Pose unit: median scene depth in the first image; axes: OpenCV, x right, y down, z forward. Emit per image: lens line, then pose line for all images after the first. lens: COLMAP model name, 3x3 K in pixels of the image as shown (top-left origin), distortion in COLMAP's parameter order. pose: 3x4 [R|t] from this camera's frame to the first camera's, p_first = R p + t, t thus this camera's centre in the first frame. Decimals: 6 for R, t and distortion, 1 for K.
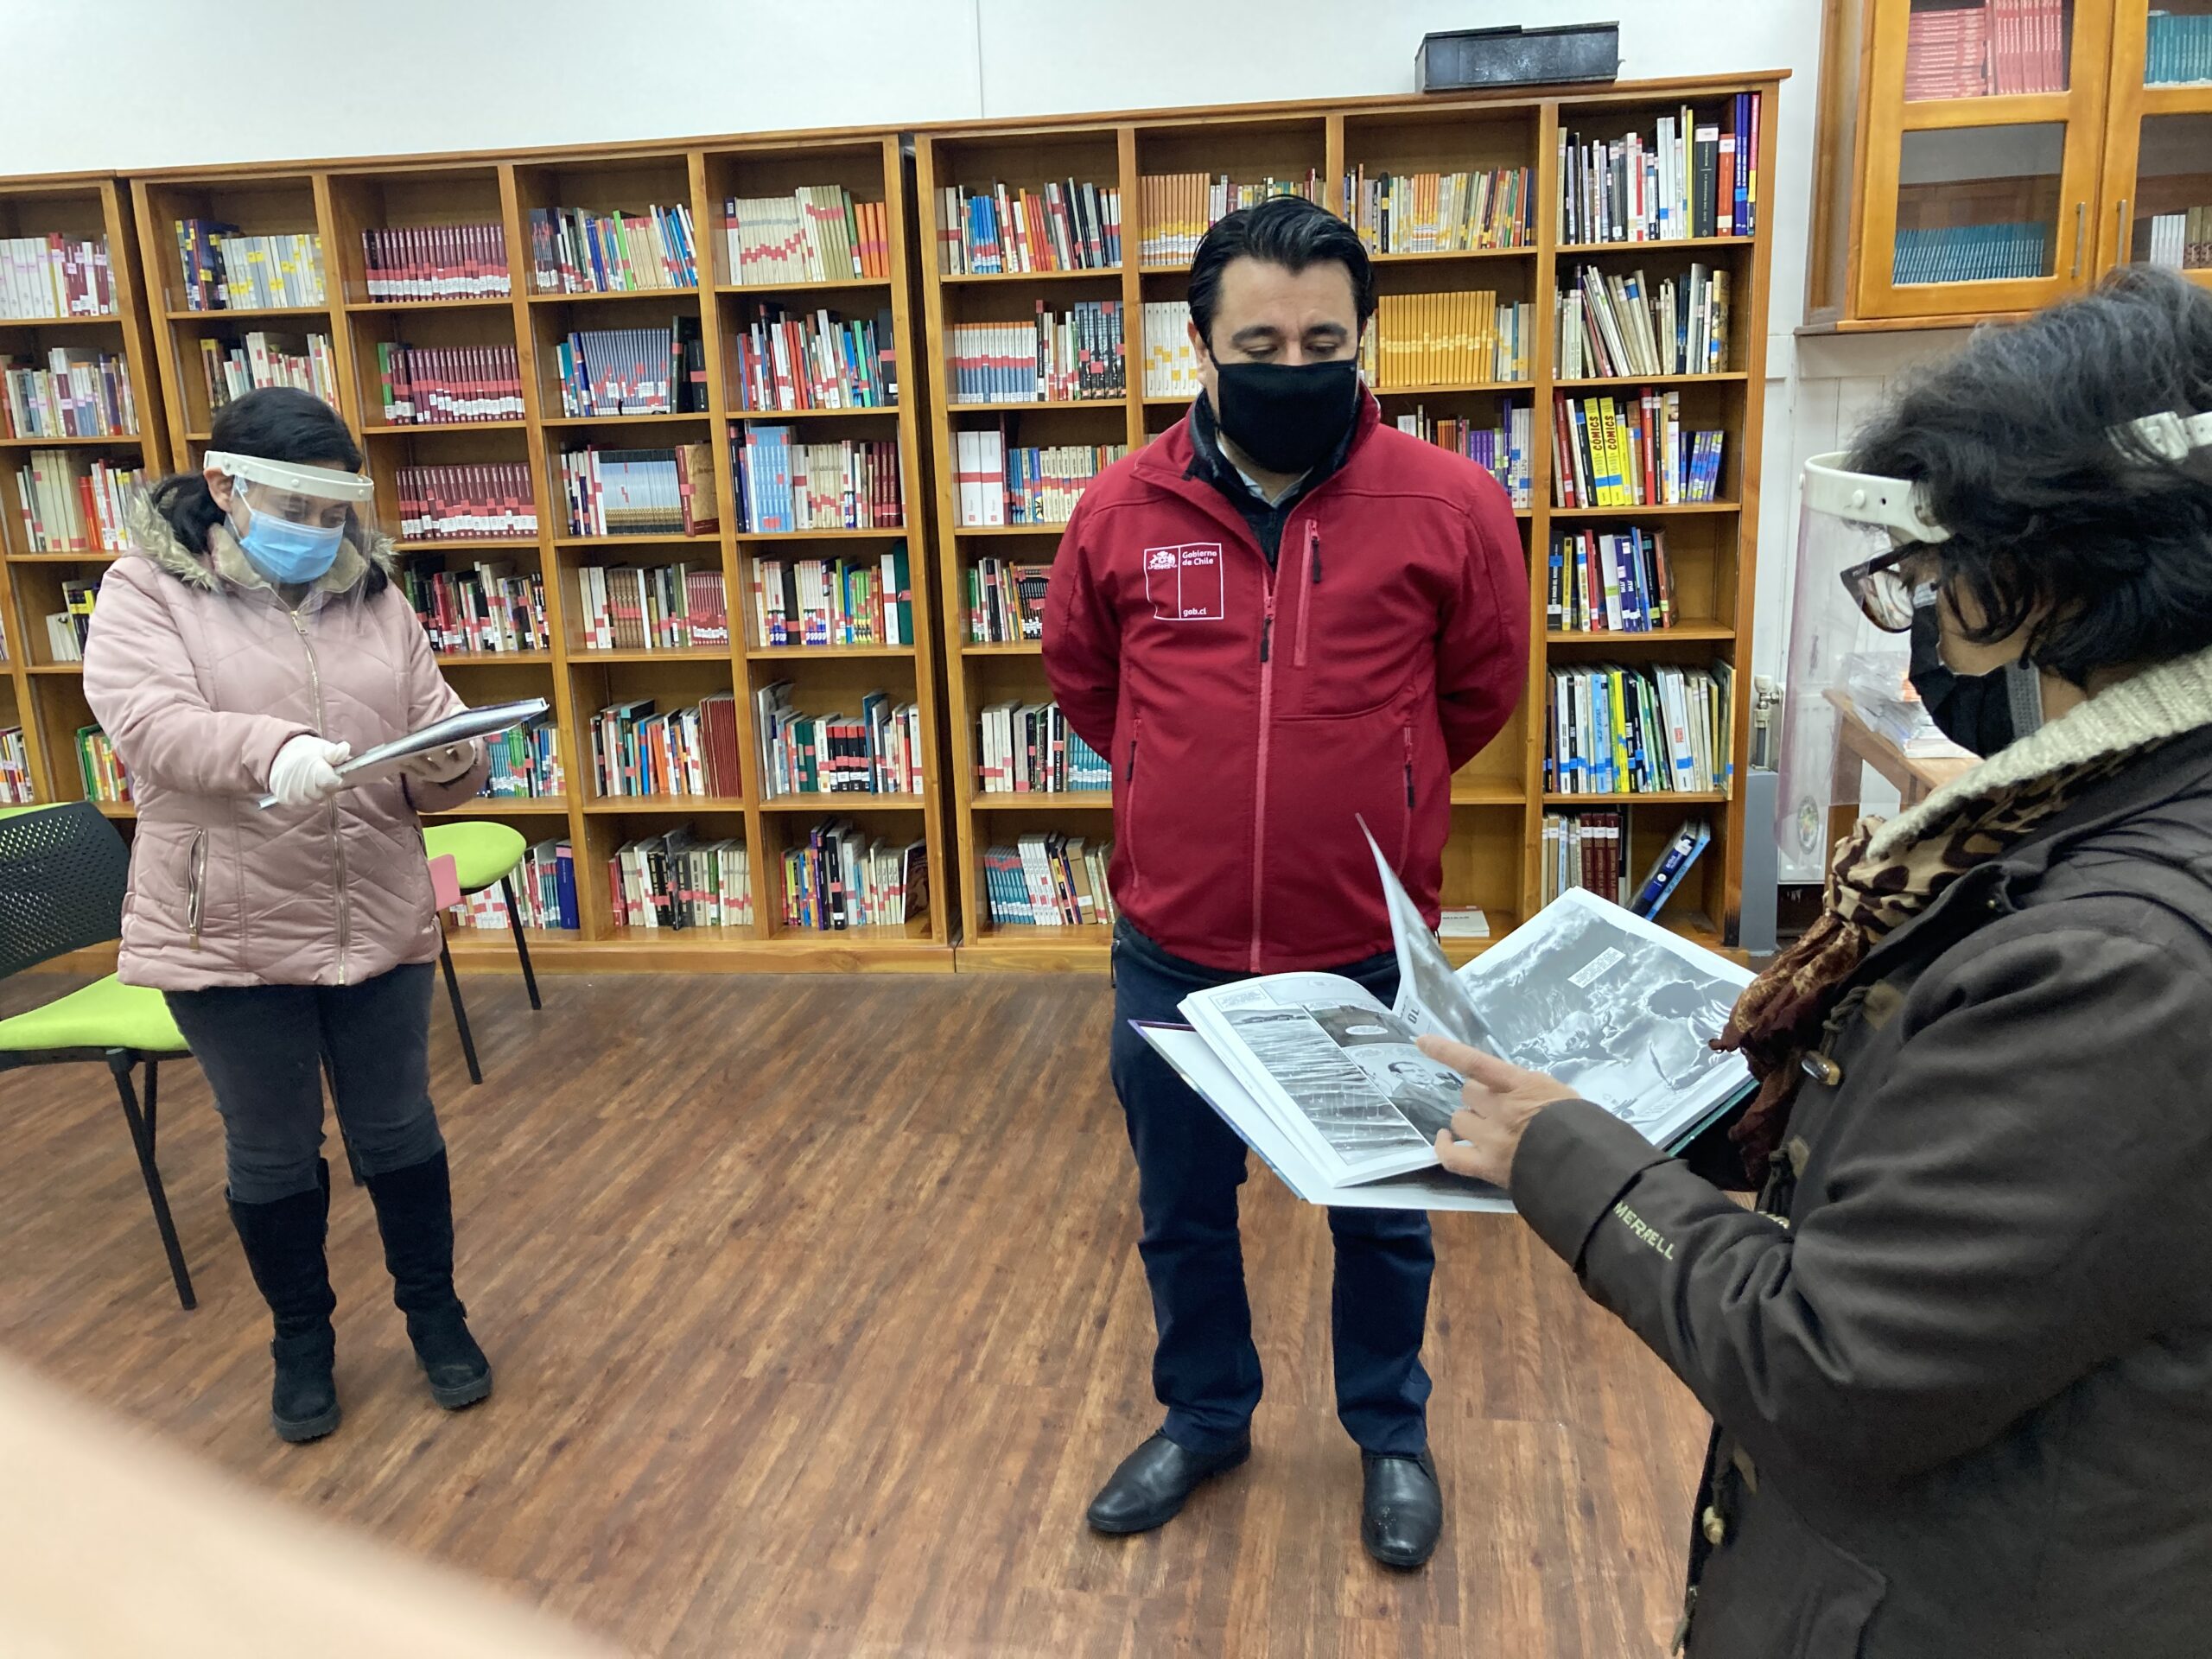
lens RADIAL K [[1946.6, 0, 1103.2], [0, 1946.6, 830.5], [0, 0, 1]] dist [0.042513, -0.002097]
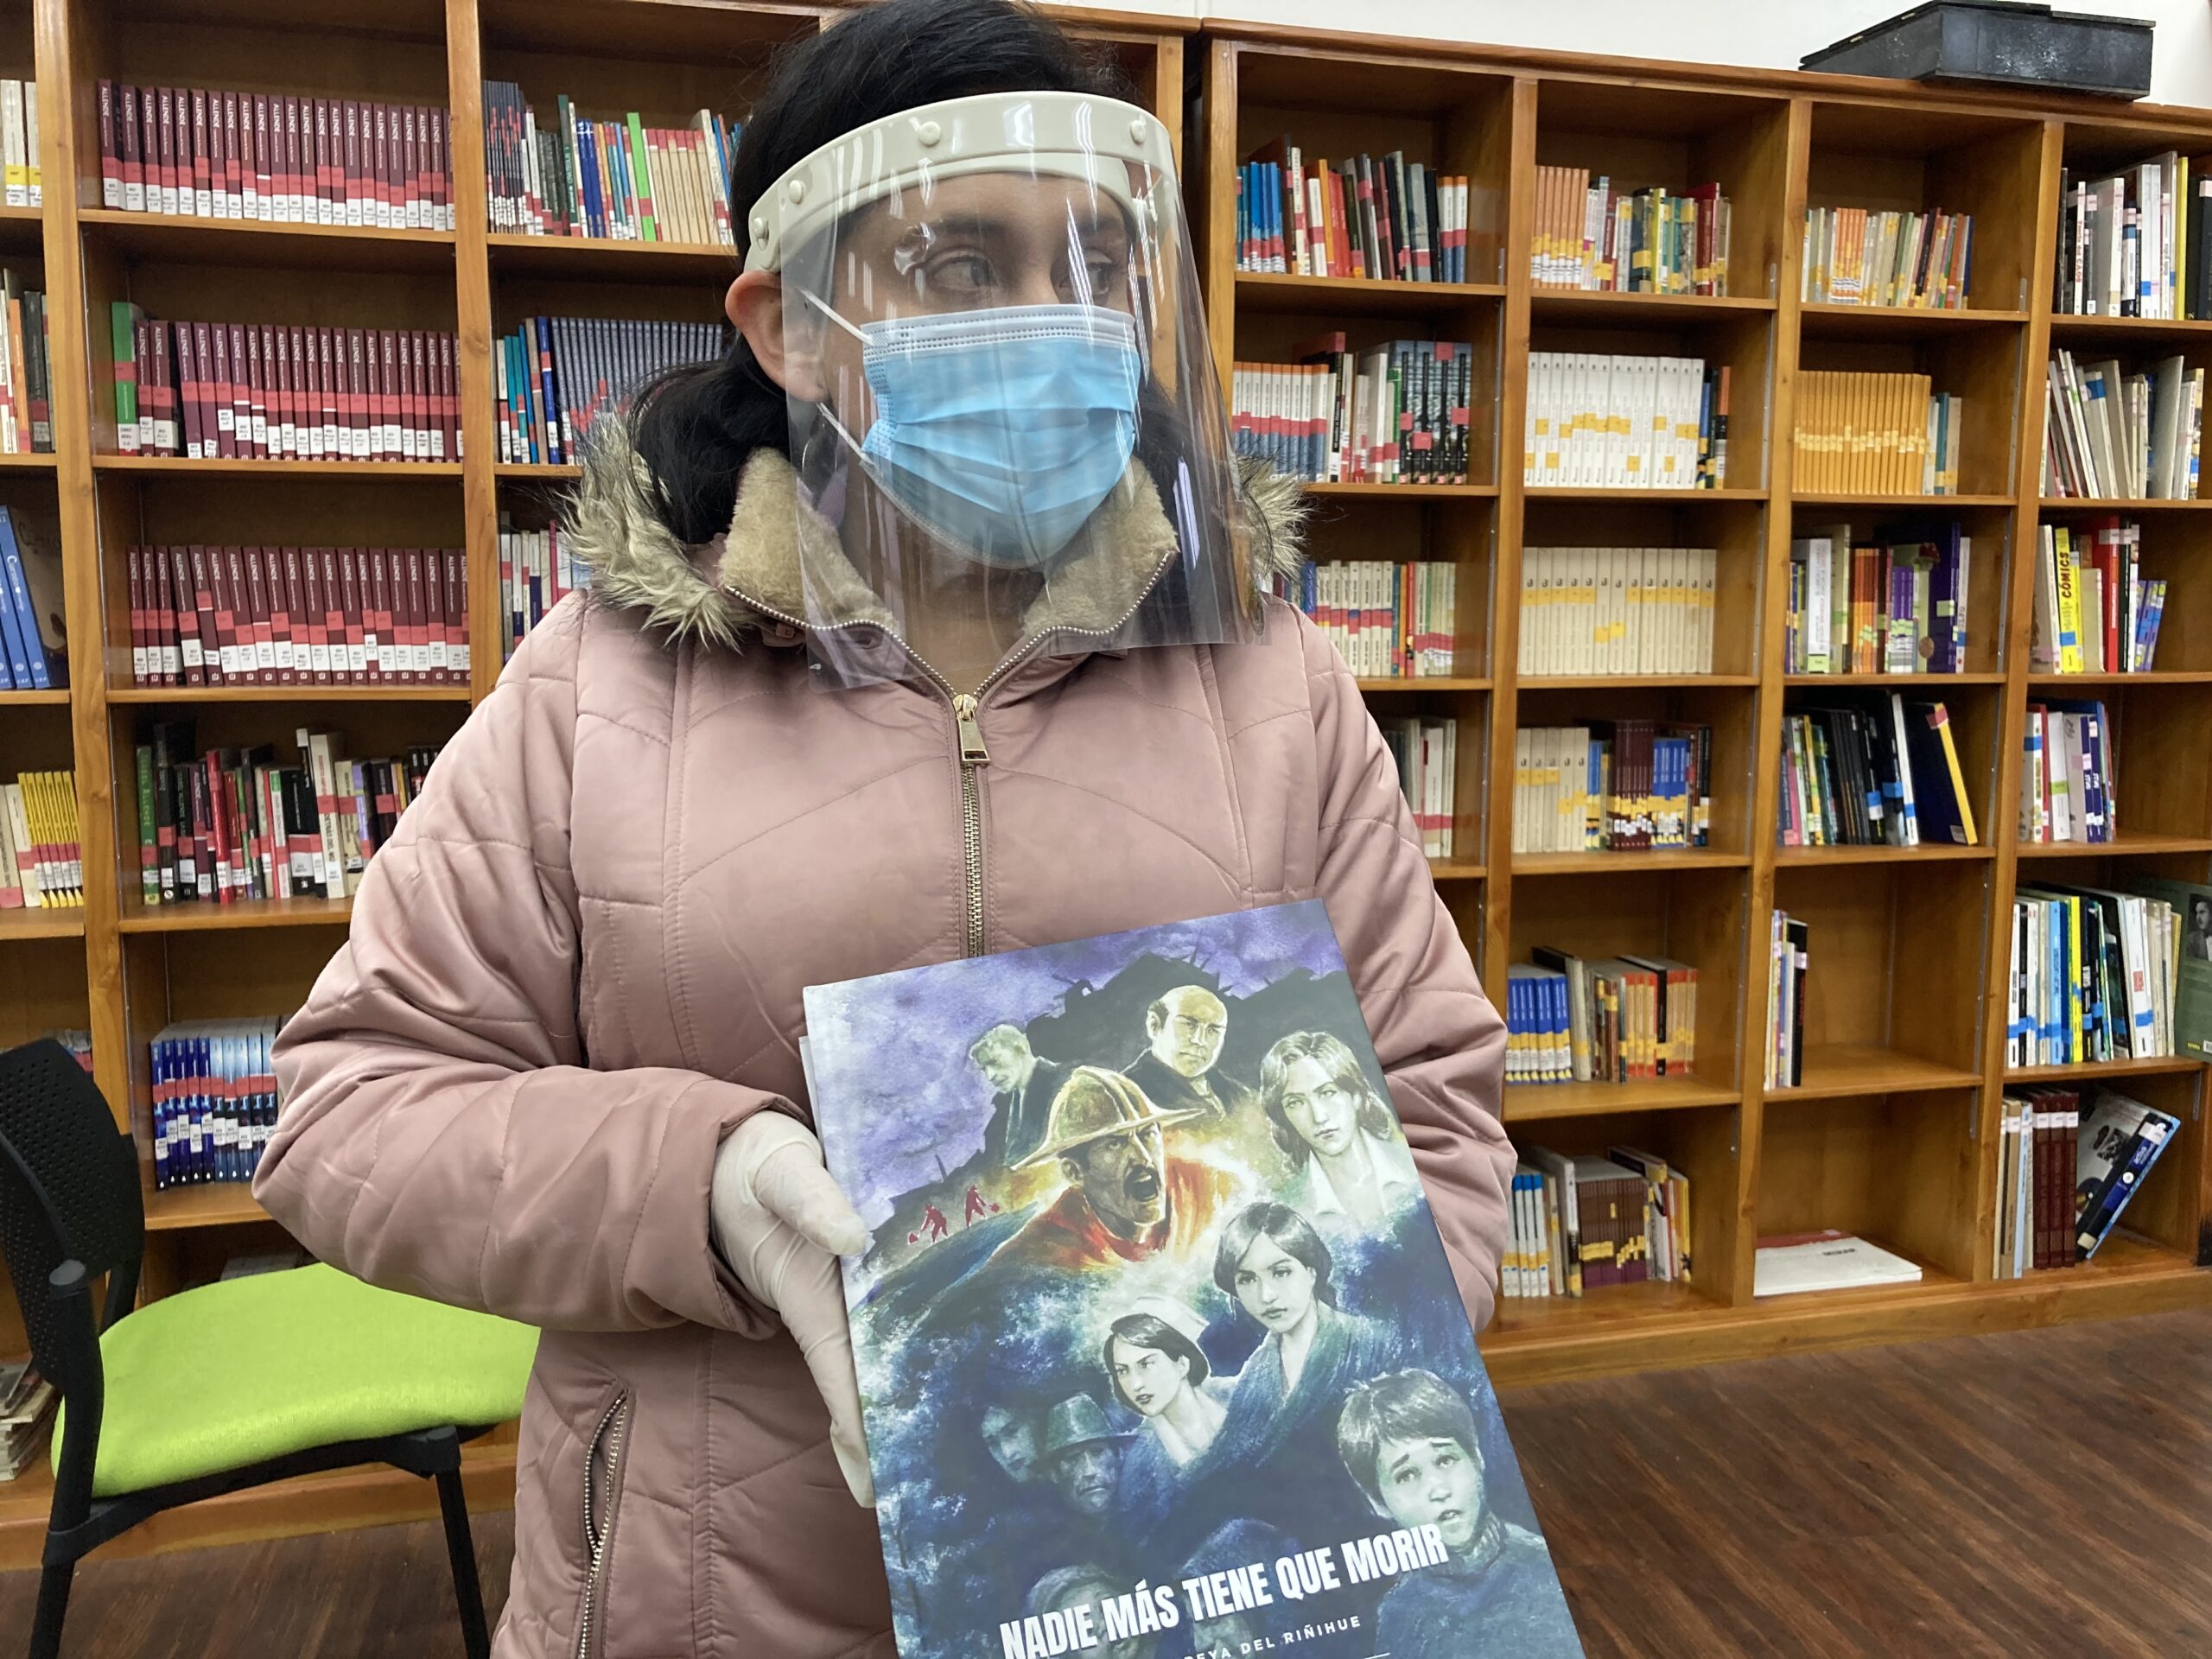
lens RADIAL K [[1946.6, 0, 1106.7], [0, 1946.6, 830.5], [0, 0, 1]] dist [0.042513, -0.002097]
pose [[0.911485, -0.002304, 0.411328, -0.364761], [0.056784, 0.991115, -0.120279, -0.037563], [-0.407396, 0.132989, 0.903517, 0.474423]]
